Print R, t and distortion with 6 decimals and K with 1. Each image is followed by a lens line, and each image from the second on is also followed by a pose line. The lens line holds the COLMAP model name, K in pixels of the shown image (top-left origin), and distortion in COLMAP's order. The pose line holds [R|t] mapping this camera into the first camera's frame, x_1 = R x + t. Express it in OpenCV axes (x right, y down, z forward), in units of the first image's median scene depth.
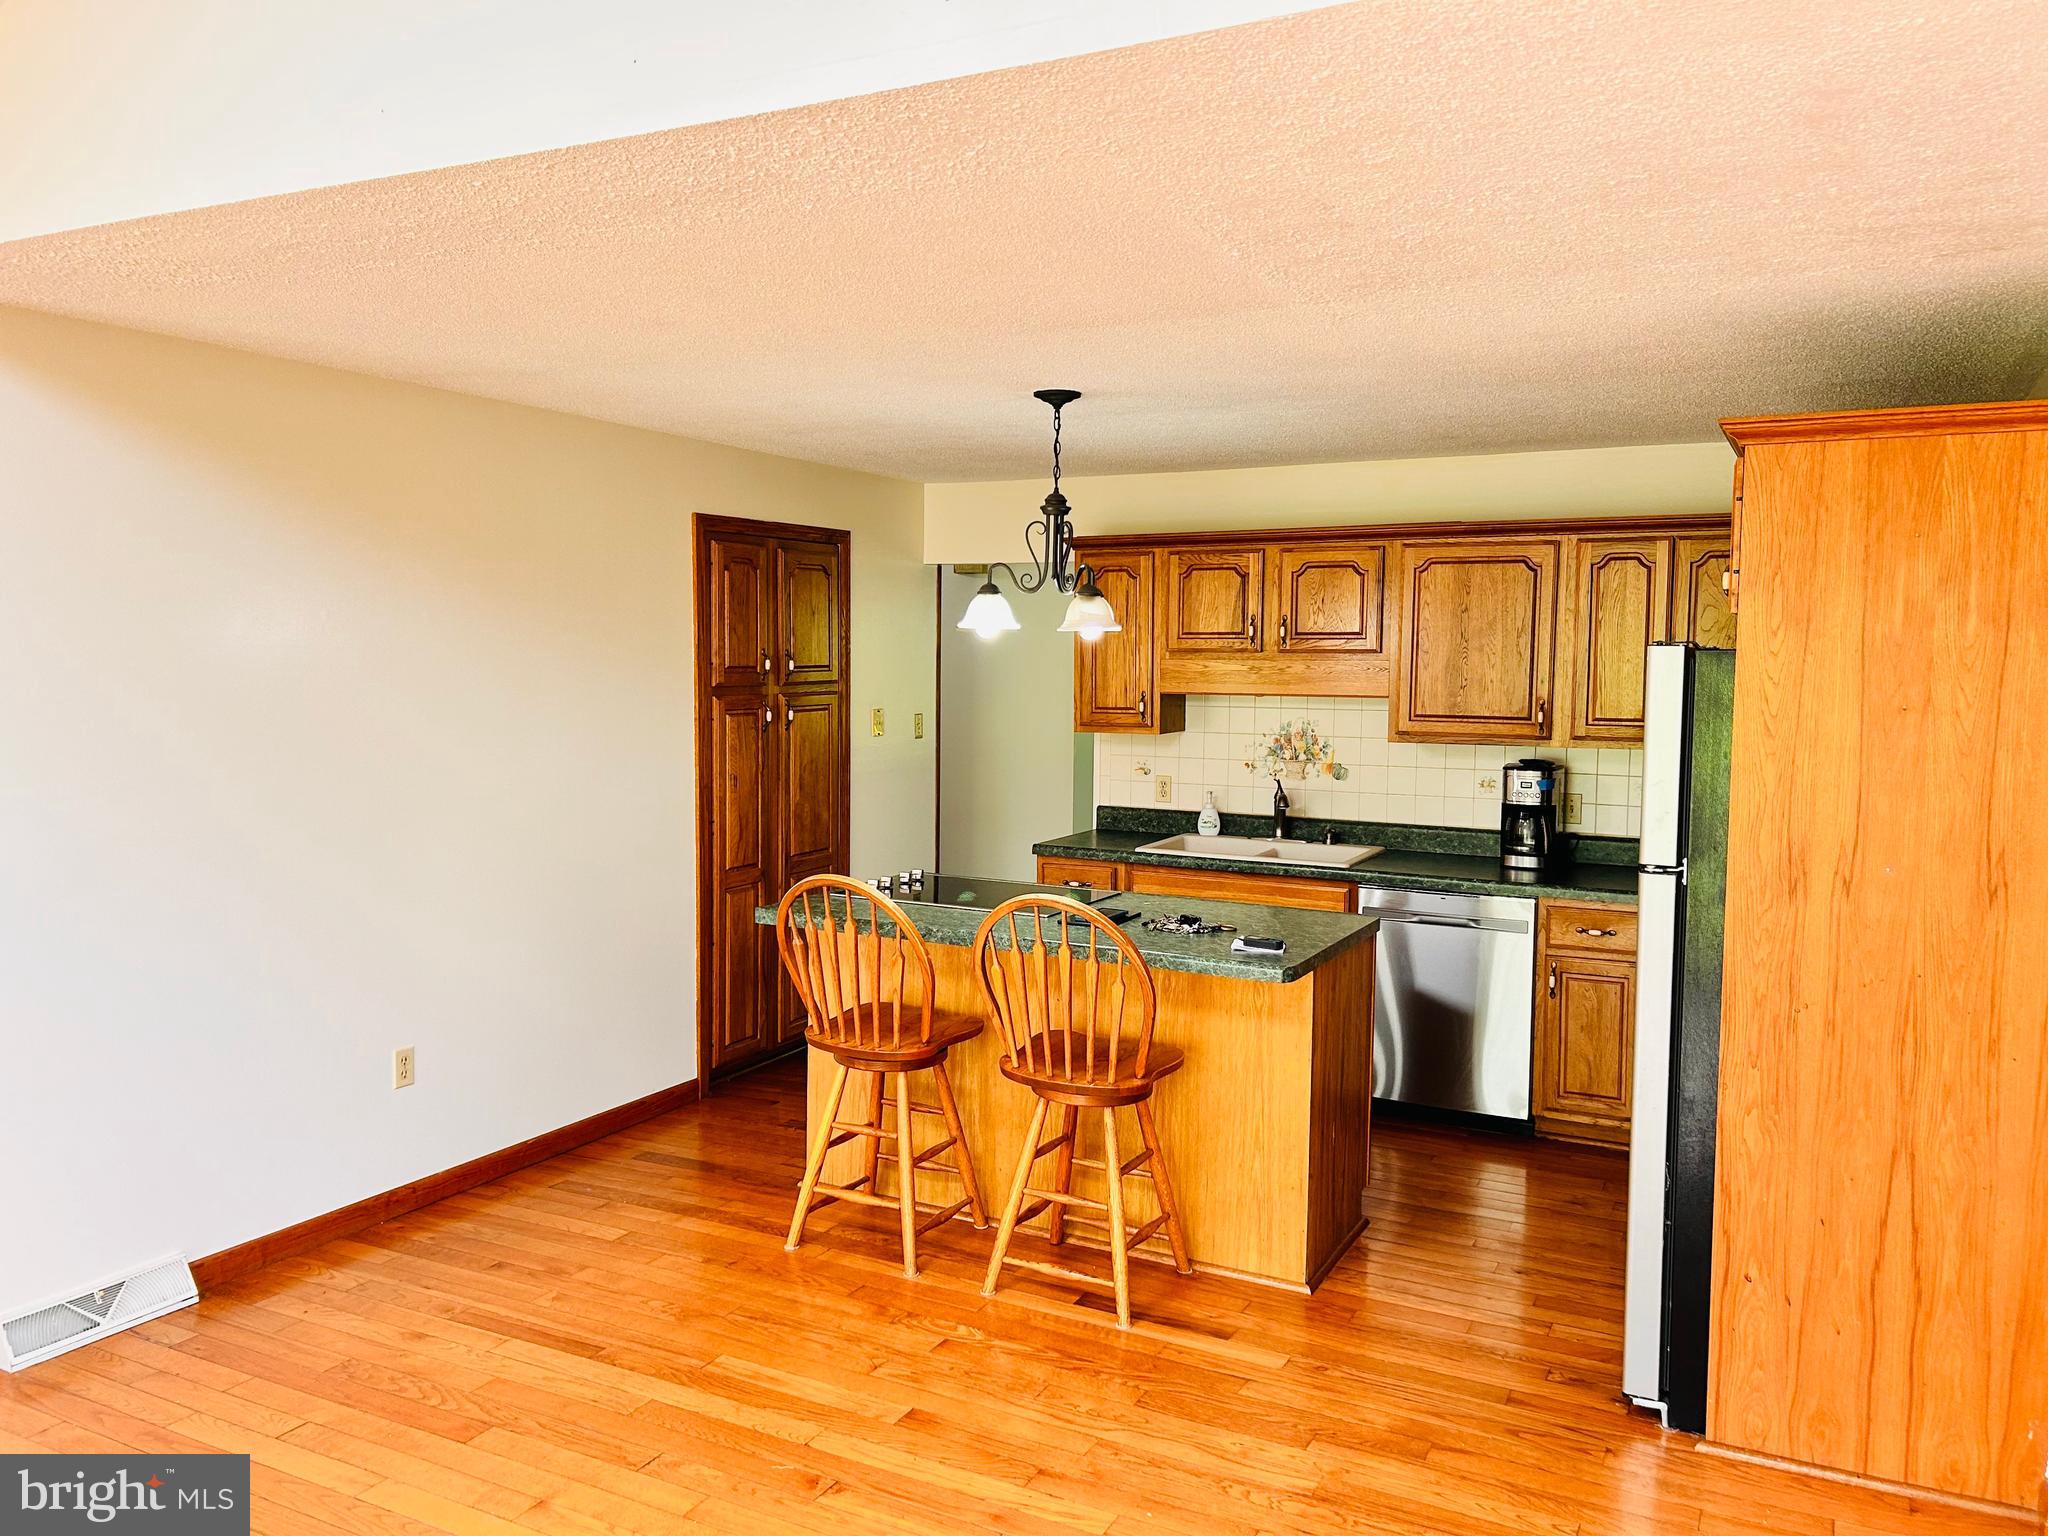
lens RADIAL K [[1545.2, 0, 1022.2], [0, 1545.2, 762.9], [0, 0, 1]] dist [0.043181, -0.038151]
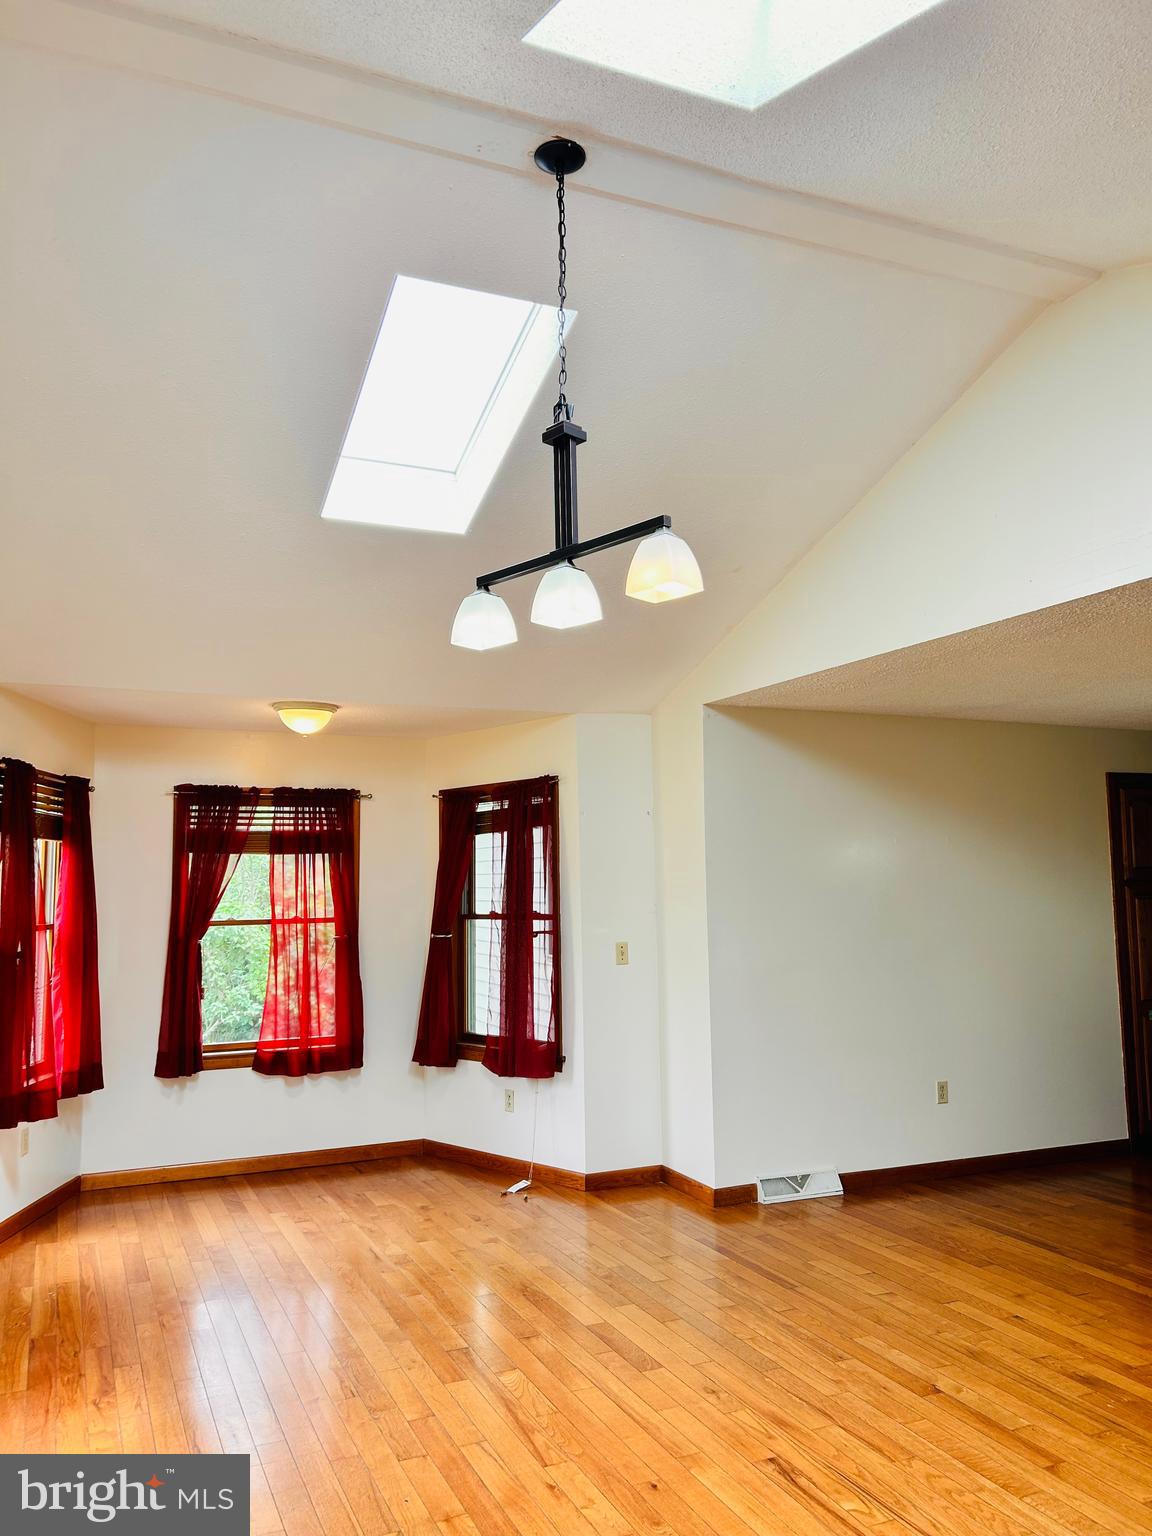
lens RADIAL K [[1158.9, 0, 586.8], [0, 1158.9, 771.0], [0, 0, 1]] dist [0.043181, -0.038151]
pose [[0.786286, -0.077841, -0.612940, 0.108966], [-0.028738, 0.986351, -0.162129, 0.050482], [0.617194, 0.145095, 0.773317, -0.282238]]
